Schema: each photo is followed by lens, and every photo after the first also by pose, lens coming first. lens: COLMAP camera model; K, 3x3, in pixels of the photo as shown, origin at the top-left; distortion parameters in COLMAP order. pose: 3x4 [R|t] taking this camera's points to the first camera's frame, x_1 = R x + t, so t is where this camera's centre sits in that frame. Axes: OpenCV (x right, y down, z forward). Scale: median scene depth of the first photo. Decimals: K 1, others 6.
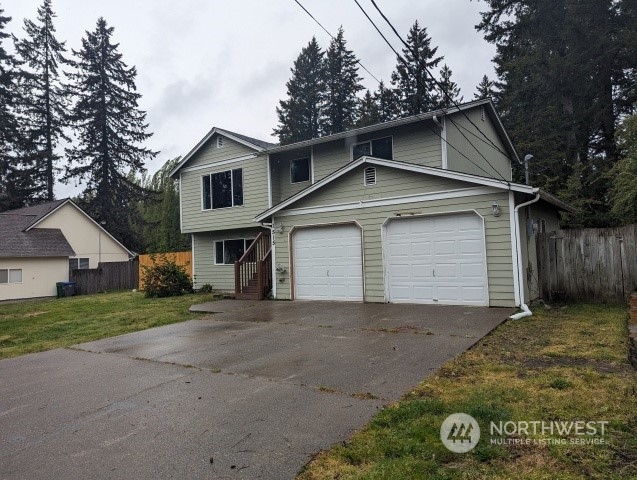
lens RADIAL K [[445.1, 0, 316.9], [0, 445.1, 240.7], [0, 0, 1]] dist [0.051650, -0.018876]
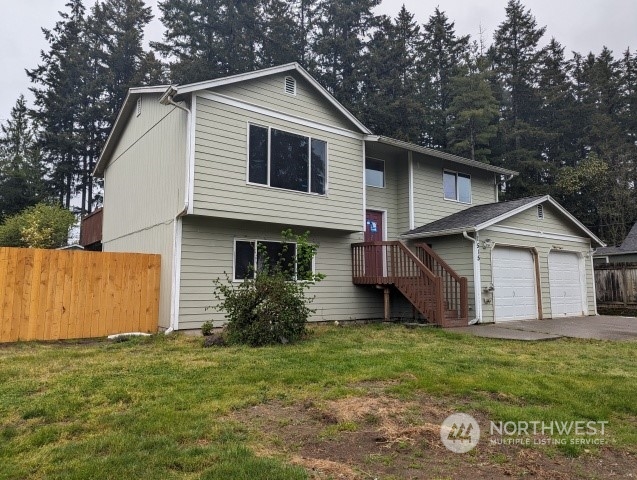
lens RADIAL K [[445.1, 0, 293.9], [0, 445.1, 234.9], [0, 0, 1]] dist [0.051650, -0.018876]
pose [[0.326122, 0.138711, 0.935096, -1.078725], [-0.052767, 0.990305, -0.128498, 0.094777], [-0.943854, -0.007437, 0.330280, 1.085576]]
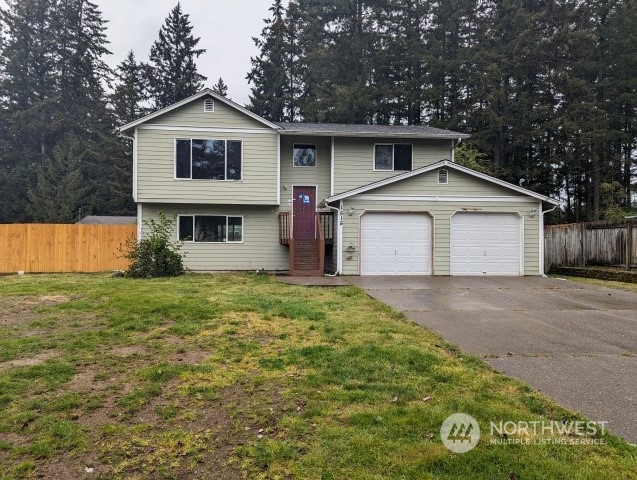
lens RADIAL K [[445.1, 0, 304.5], [0, 445.1, 244.2], [0, 0, 1]] dist [0.051650, -0.018876]
pose [[0.767543, 0.040560, 0.639712, -0.882578], [-0.059467, 0.998198, 0.008060, 0.053875], [-0.638233, -0.044228, 0.768572, 0.229852]]
